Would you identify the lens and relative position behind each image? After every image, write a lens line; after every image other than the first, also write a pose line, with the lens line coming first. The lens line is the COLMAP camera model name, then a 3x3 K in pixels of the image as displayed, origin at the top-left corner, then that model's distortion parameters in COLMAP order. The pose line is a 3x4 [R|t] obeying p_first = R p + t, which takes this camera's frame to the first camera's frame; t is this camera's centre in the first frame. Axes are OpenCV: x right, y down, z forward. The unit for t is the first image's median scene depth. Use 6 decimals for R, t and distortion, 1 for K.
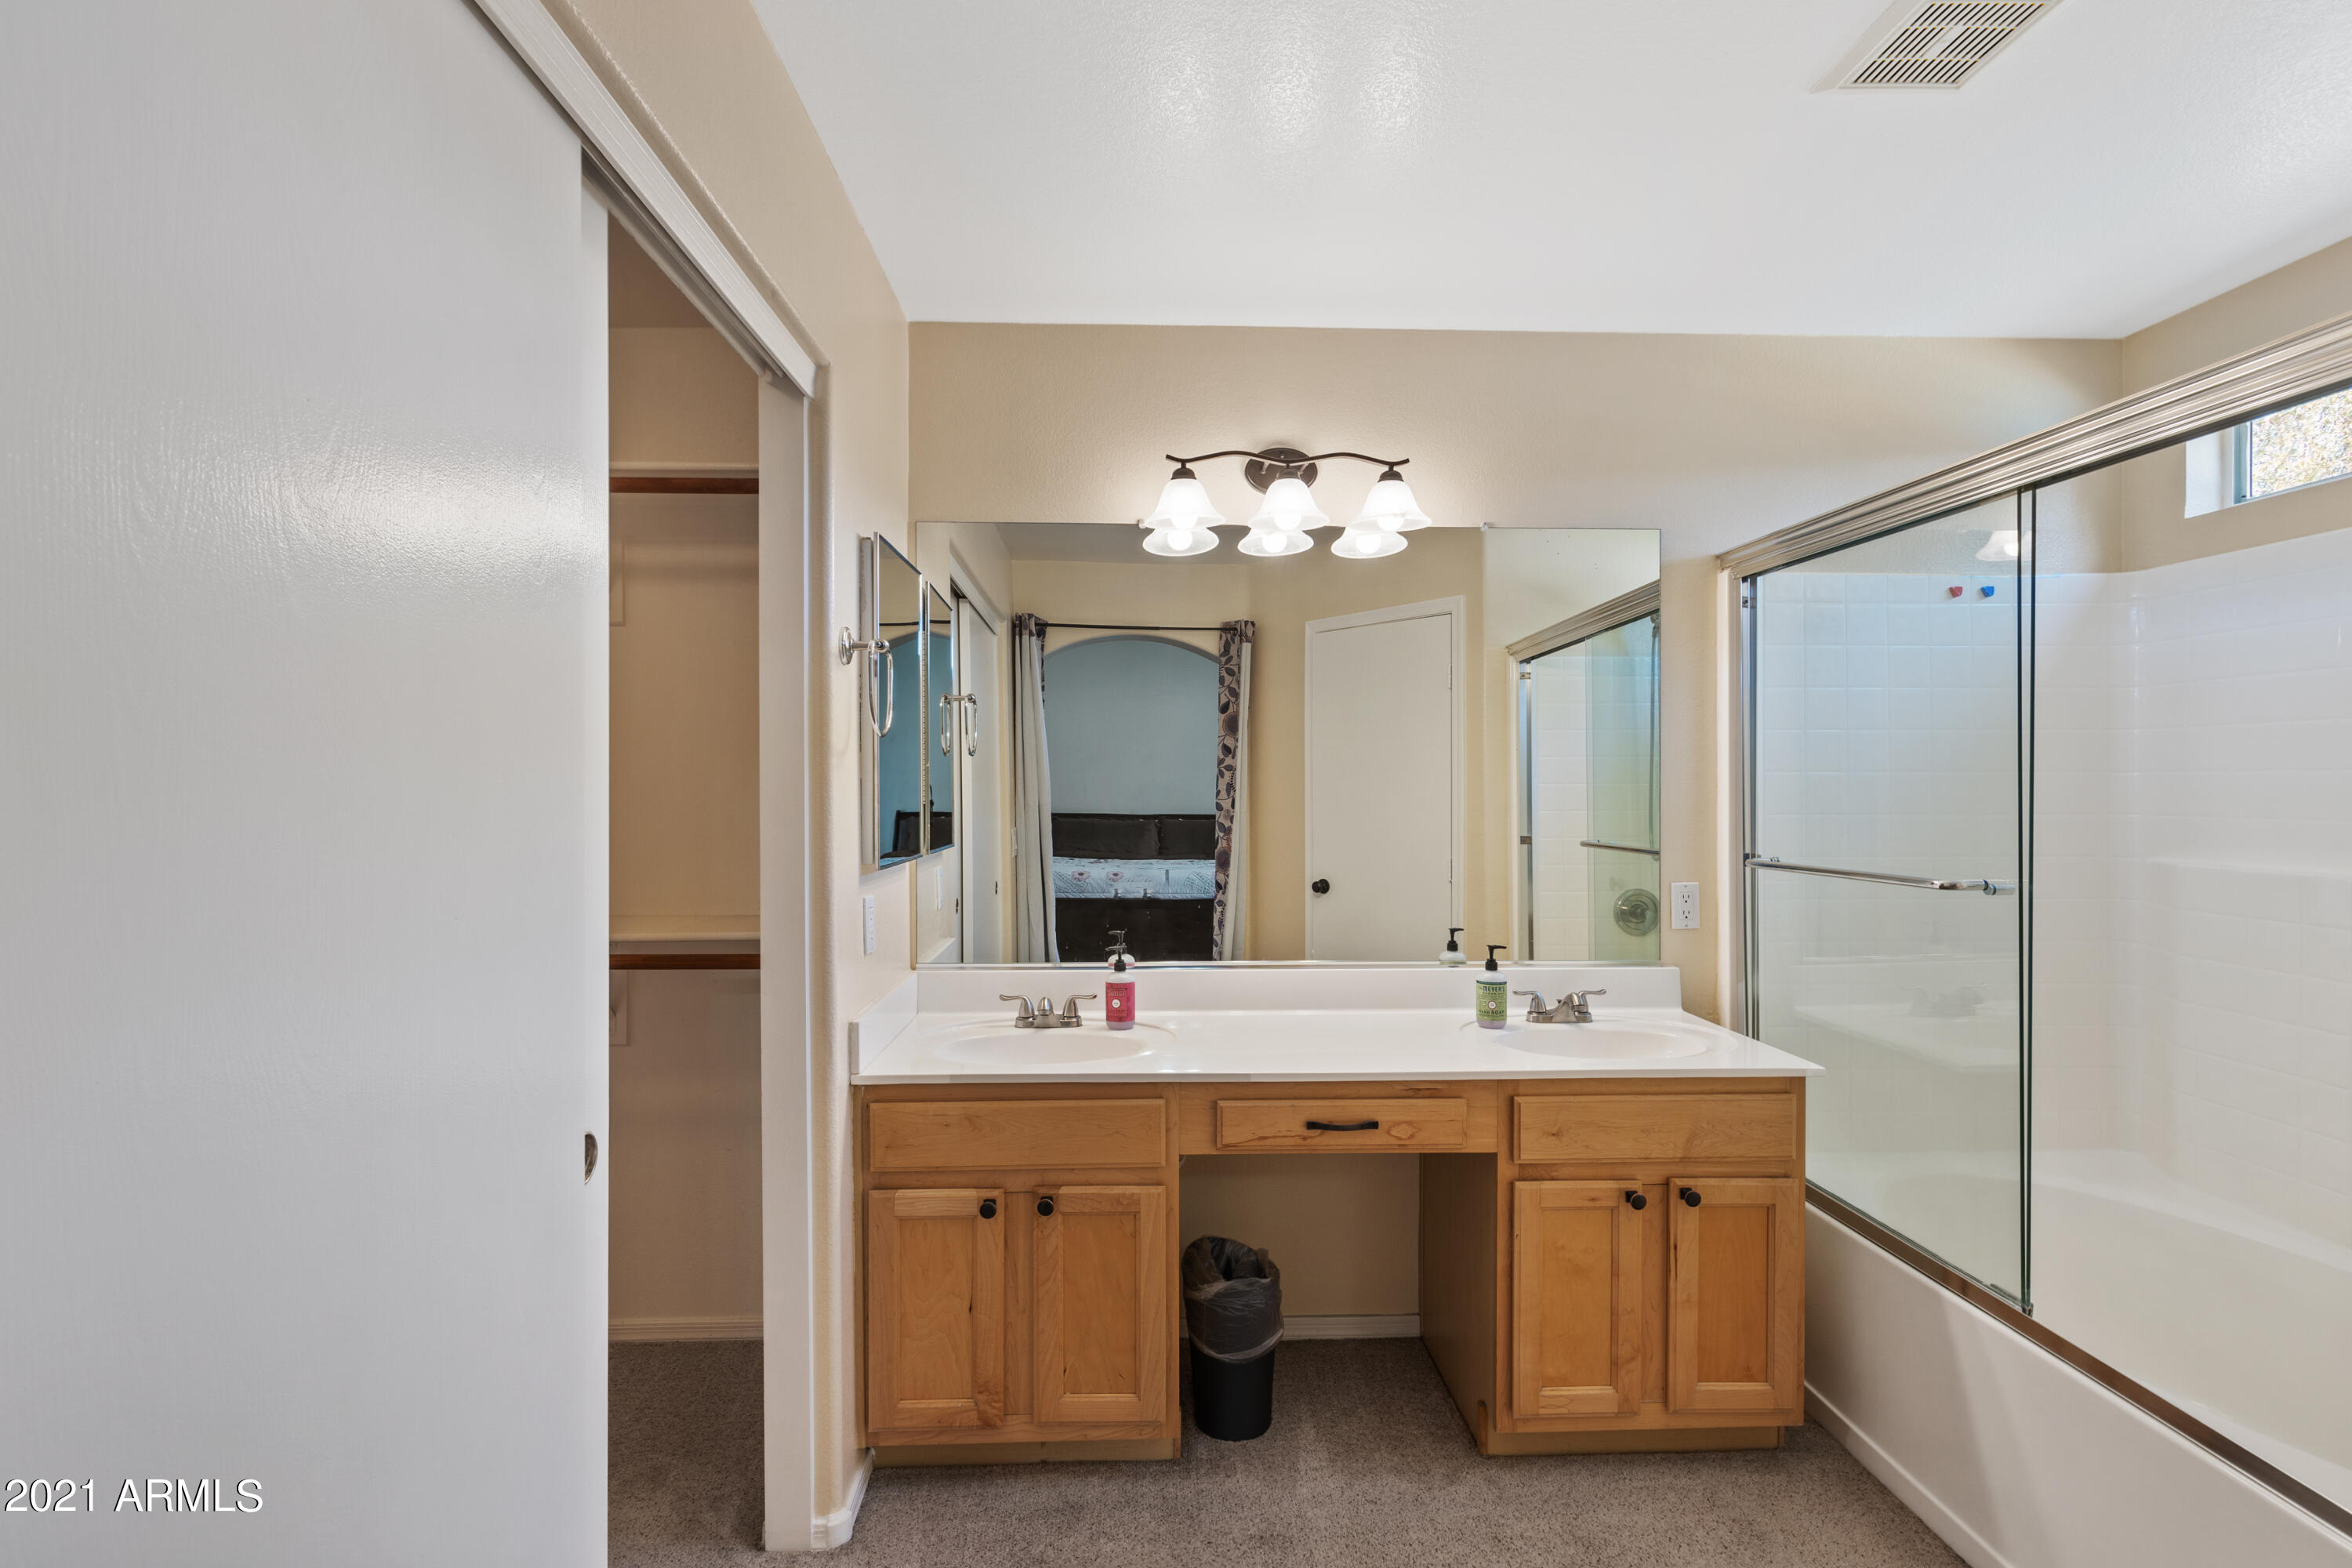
lens RADIAL K [[1056.5, 0, 1174.9], [0, 1056.5, 784.8], [0, 0, 1]] dist [0.001496, 0.001256]
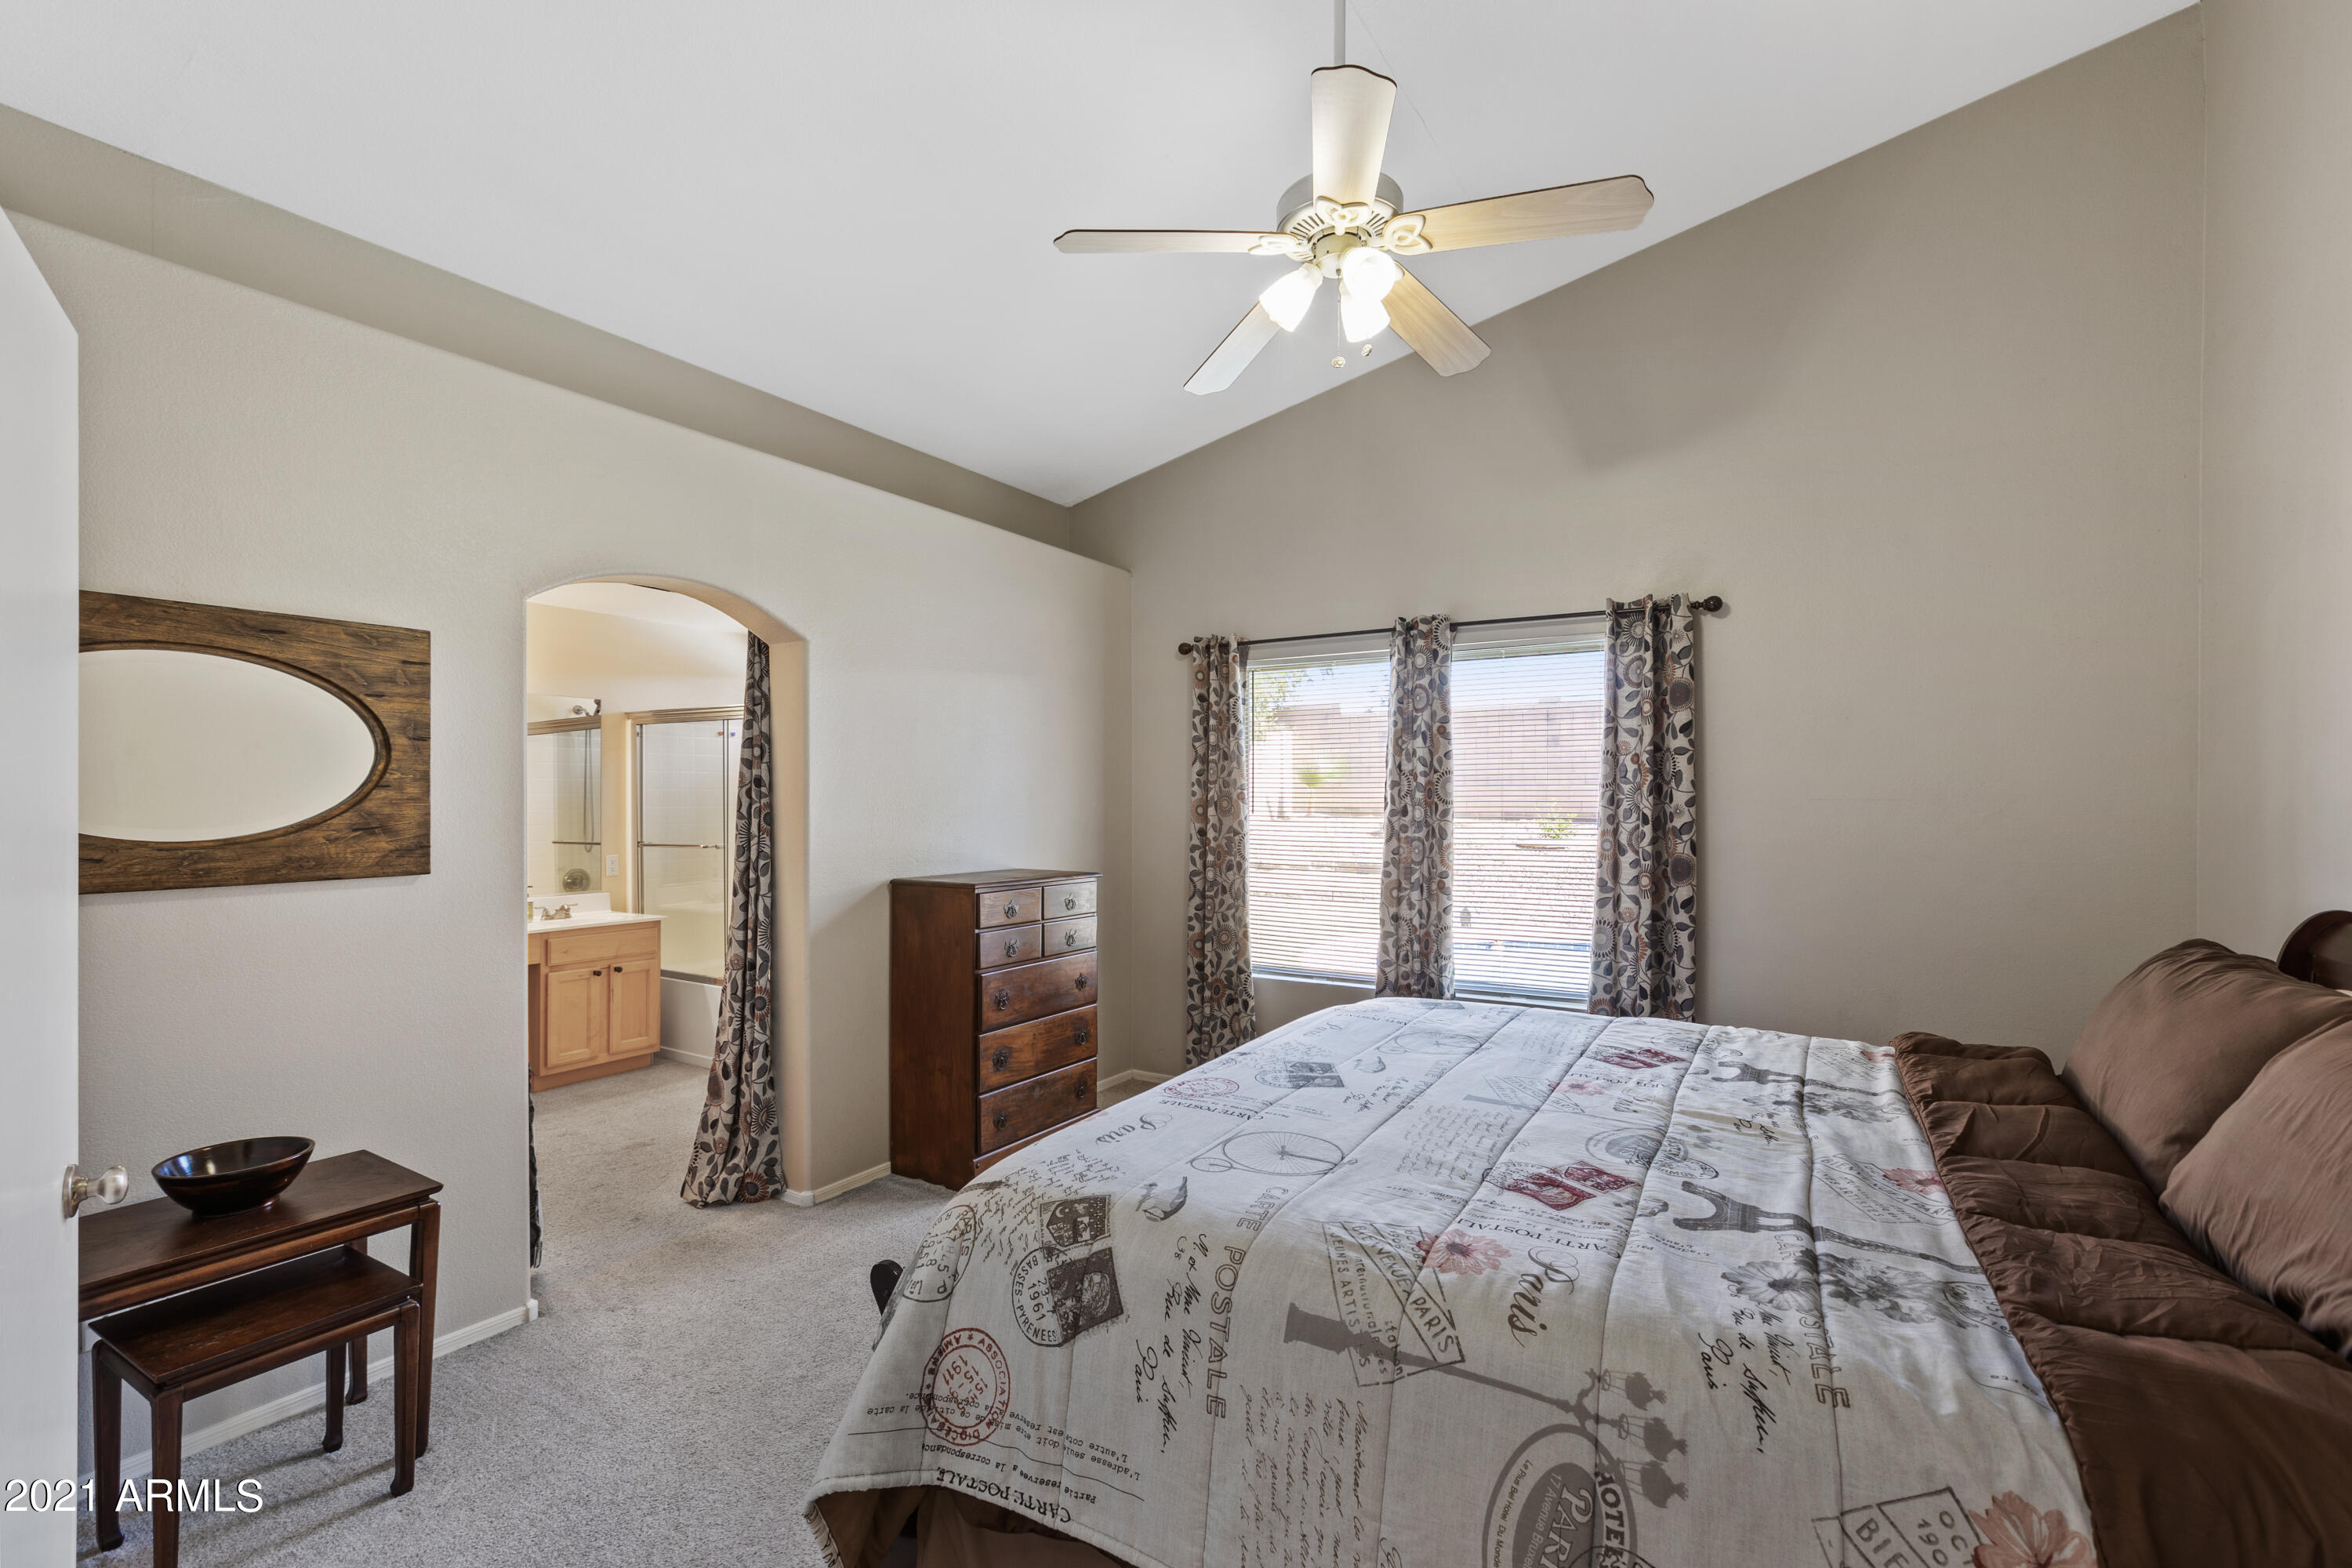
lens RADIAL K [[1056.5, 0, 1174.5], [0, 1056.5, 793.0], [0, 0, 1]] dist [0.001496, 0.001256]
pose [[0.565128, 0.004632, 0.824990, -0.892998], [0.004182, 0.999955, -0.008479, -0.022369], [-0.824992, 0.008242, 0.565084, -1.614406]]
